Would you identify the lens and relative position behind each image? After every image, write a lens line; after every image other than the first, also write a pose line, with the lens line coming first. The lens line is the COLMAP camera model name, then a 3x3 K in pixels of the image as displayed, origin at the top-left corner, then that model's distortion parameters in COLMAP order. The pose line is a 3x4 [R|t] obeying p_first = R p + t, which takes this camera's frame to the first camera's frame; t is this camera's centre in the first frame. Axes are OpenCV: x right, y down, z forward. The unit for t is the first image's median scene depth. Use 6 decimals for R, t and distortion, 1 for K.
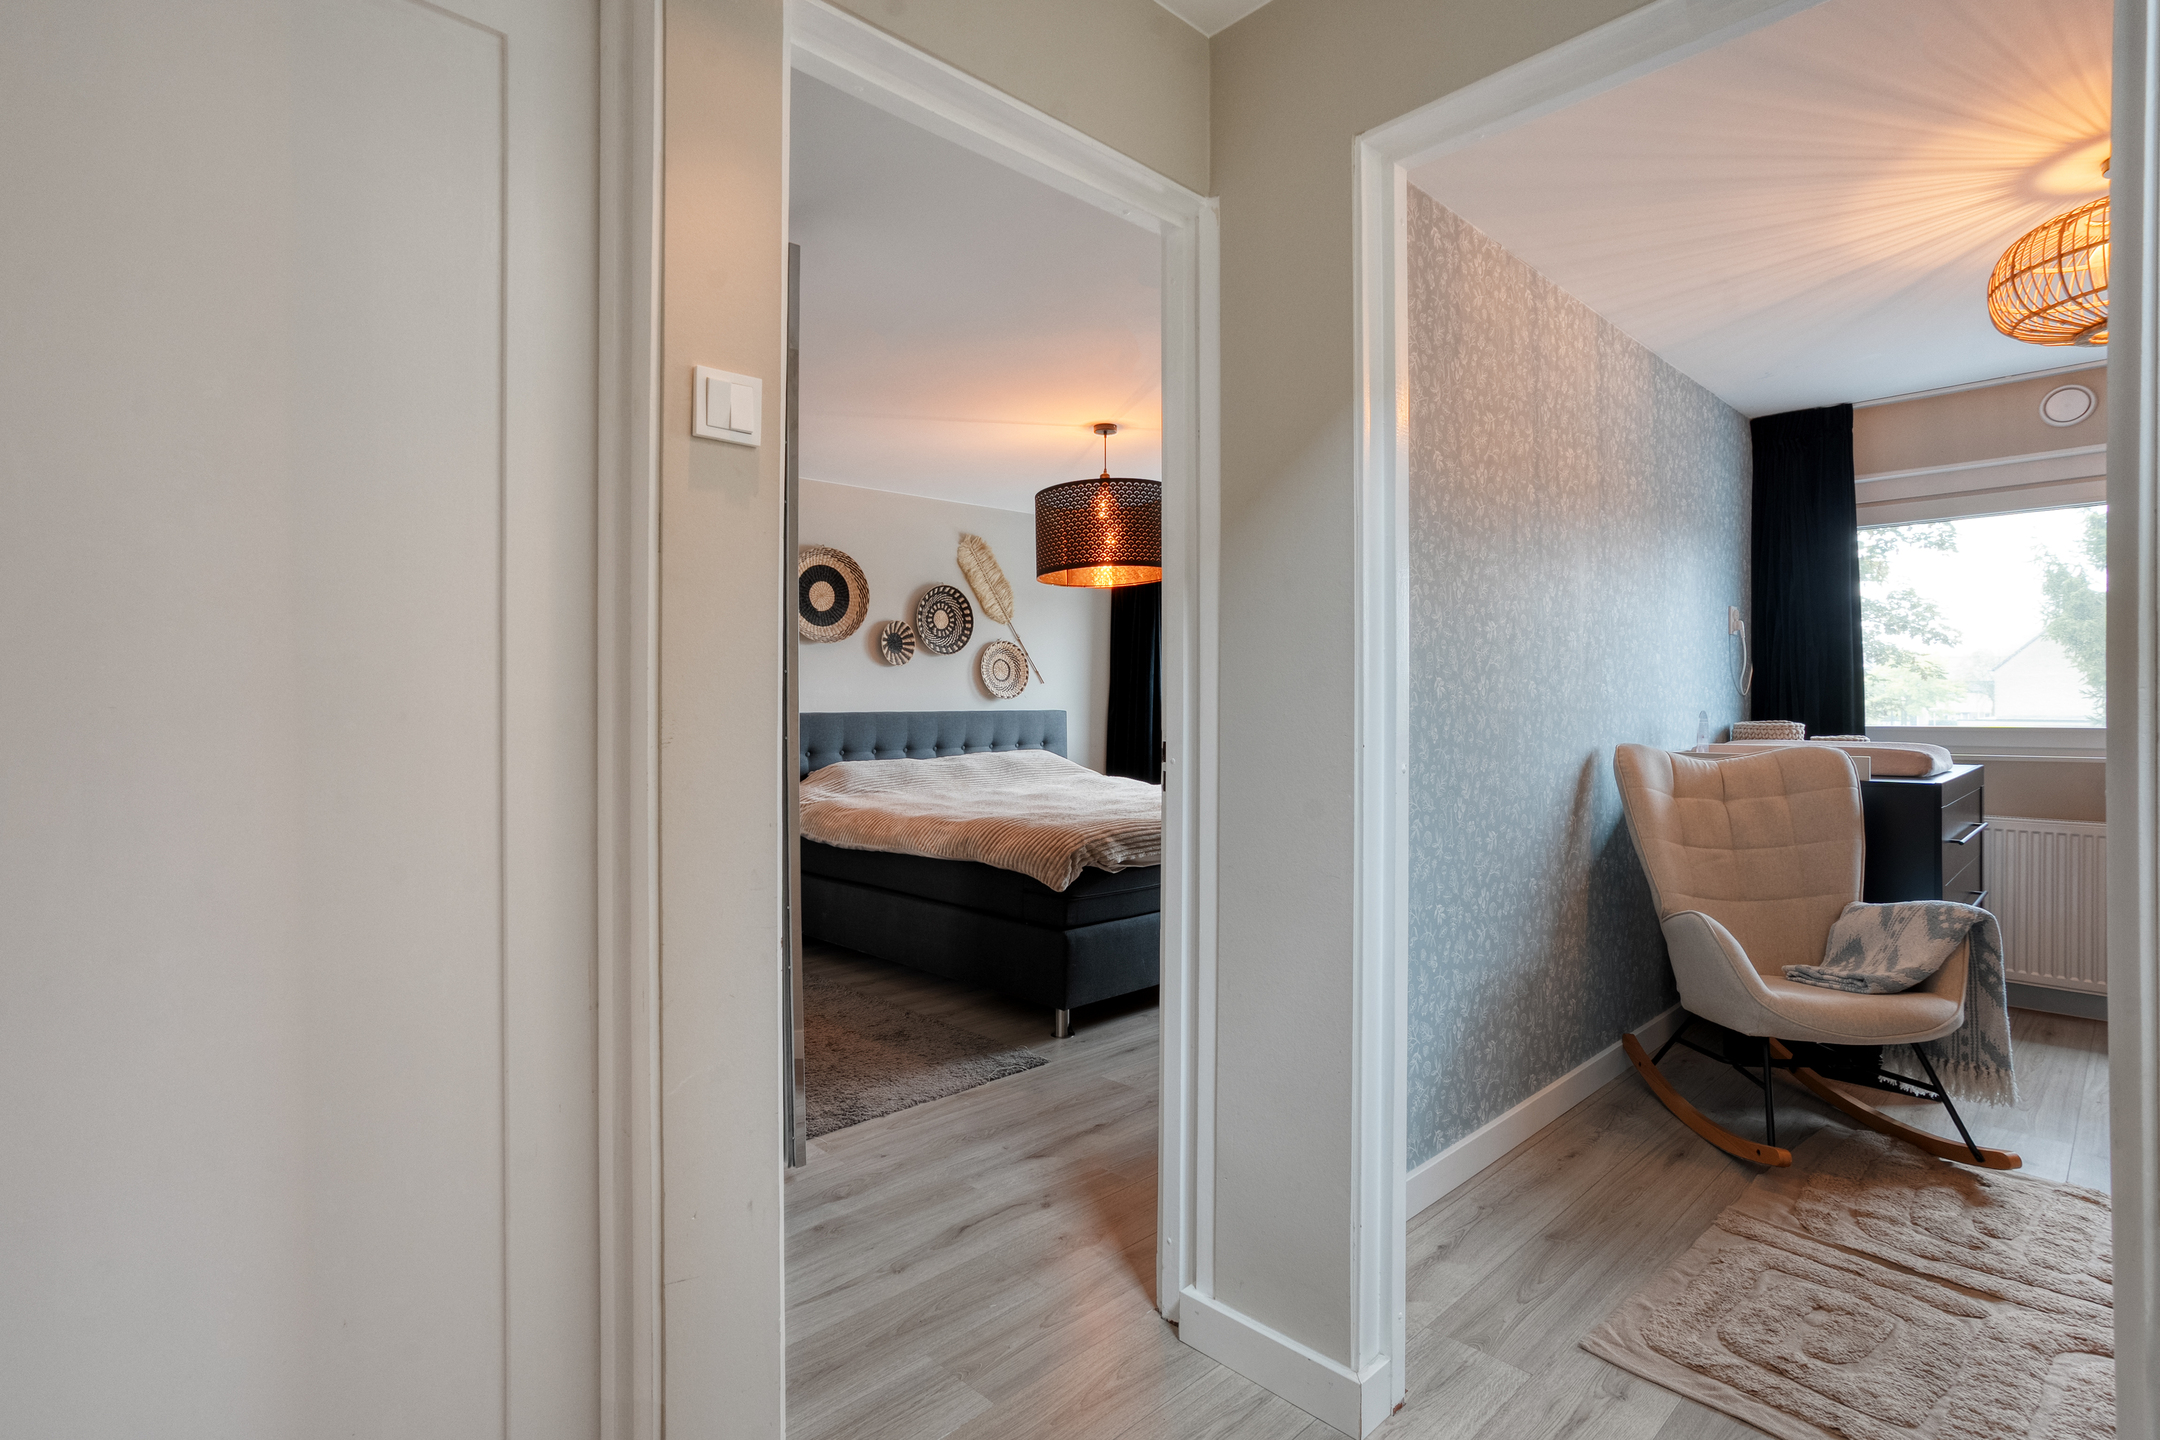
lens RADIAL K [[1047.4, 0, 1075.1], [0, 1047.4, 714.8], [0, 0, 1]] dist [0.017531, 0.000913]
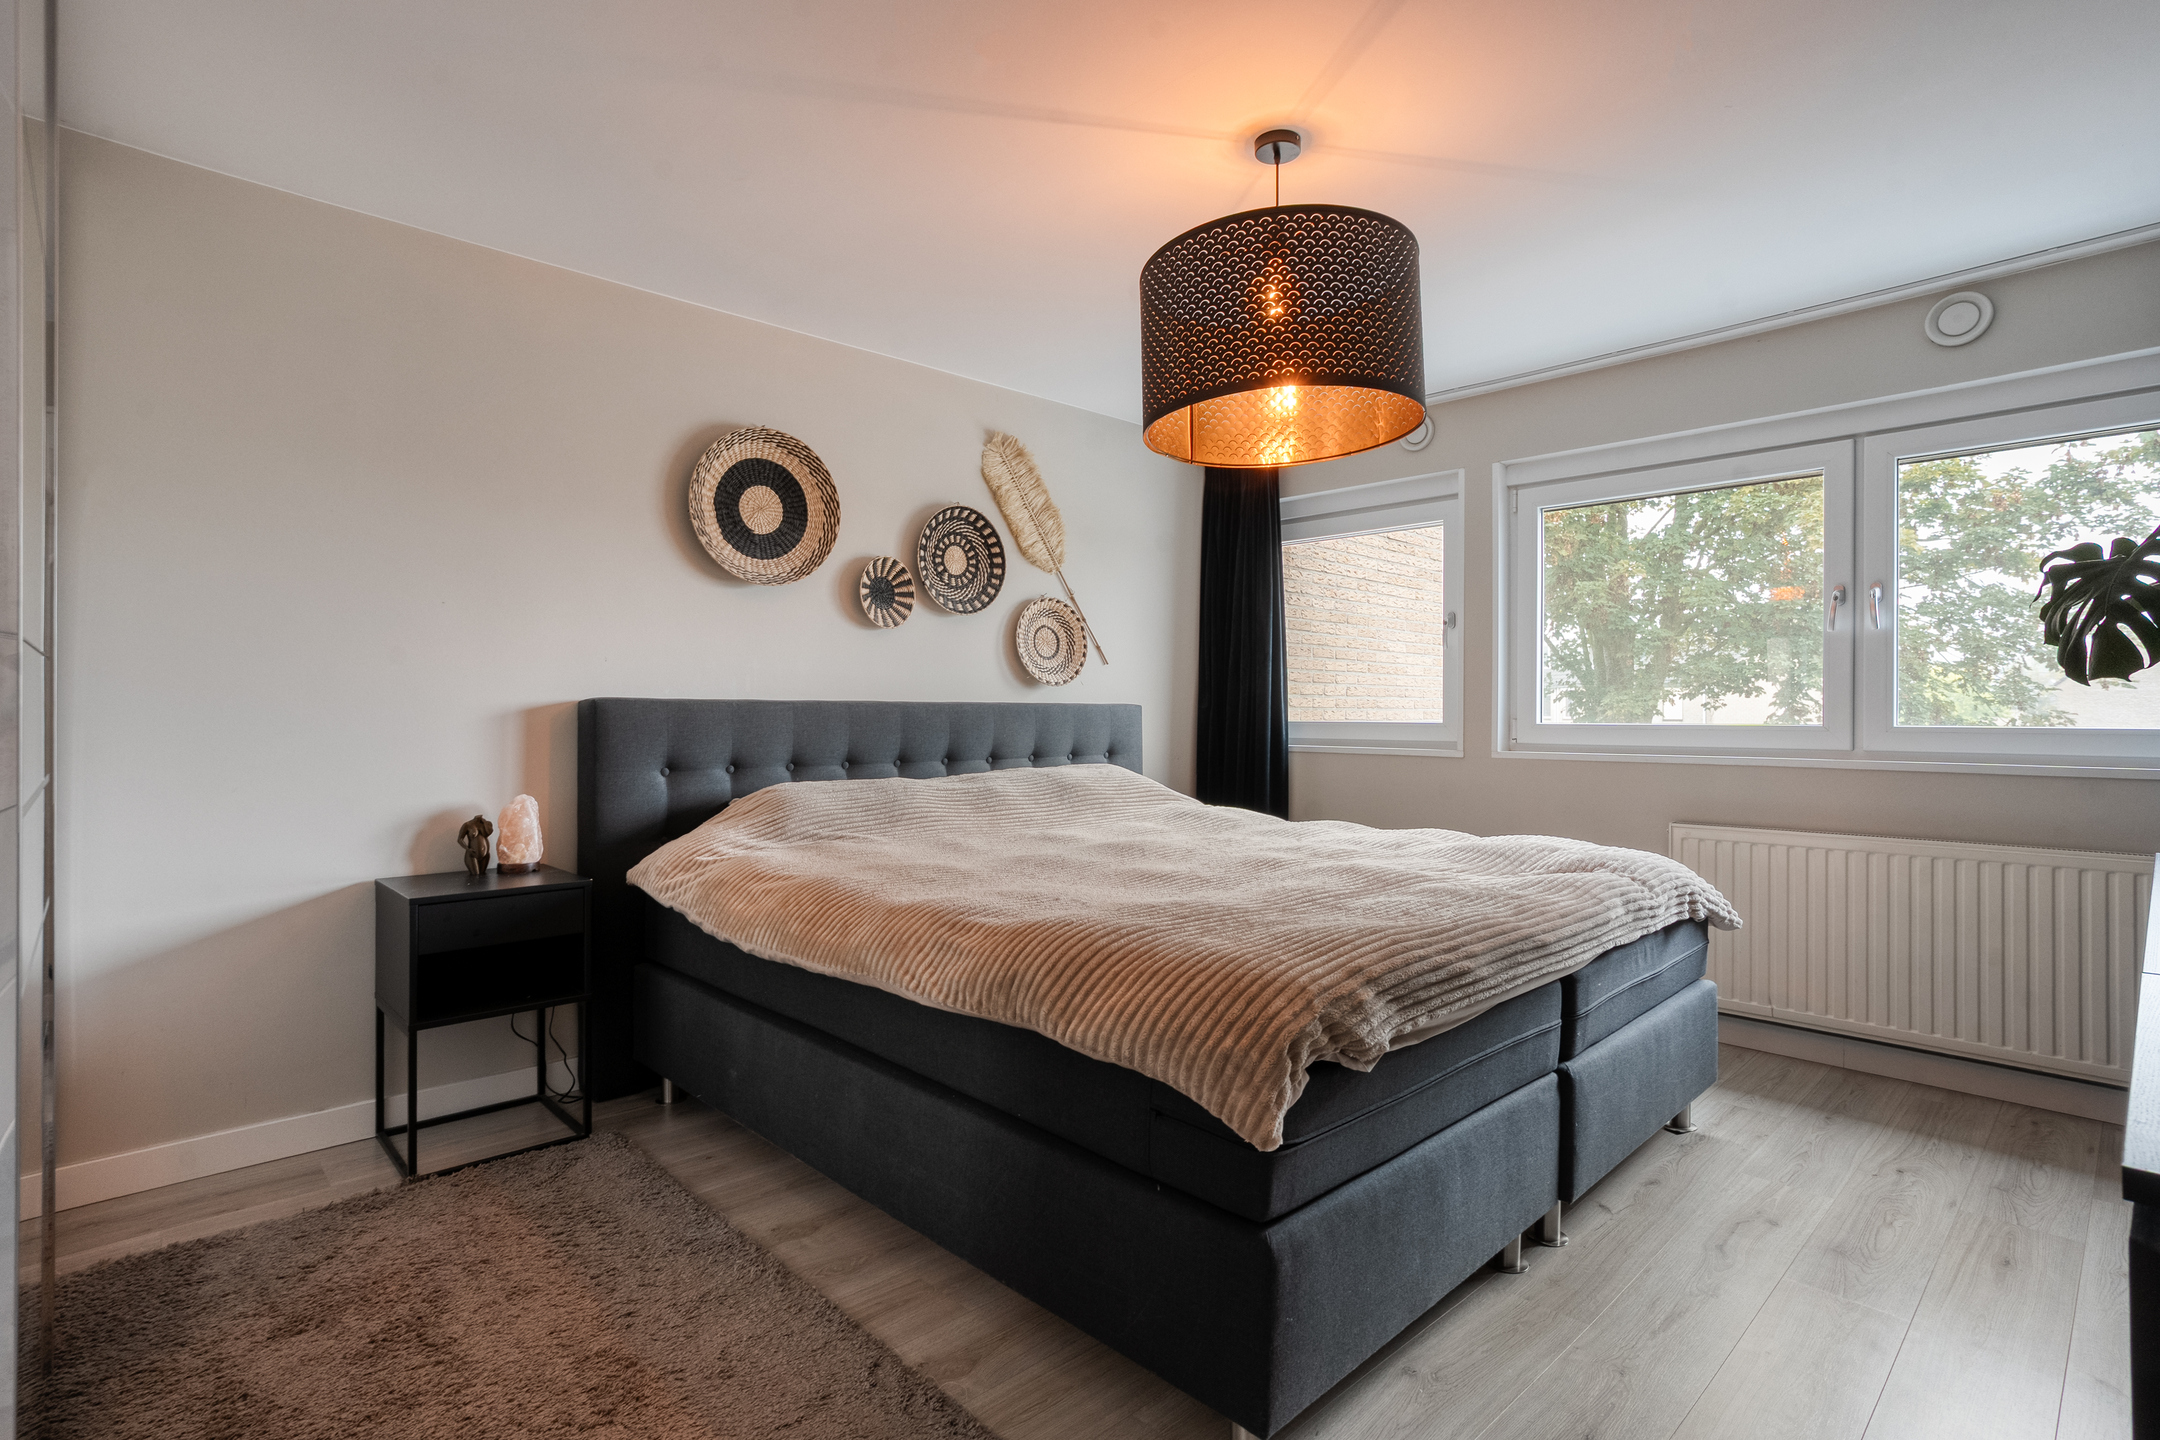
lens RADIAL K [[1047.4, 0, 1073.9], [0, 1047.4, 717.4], [0, 0, 1]] dist [0.017531, 0.000913]
pose [[0.999896, 0.006916, -0.012675, -0.050220], [-0.007007, 0.999950, -0.007161, 0.010321], [0.012625, 0.007249, 0.999894, 0.386466]]
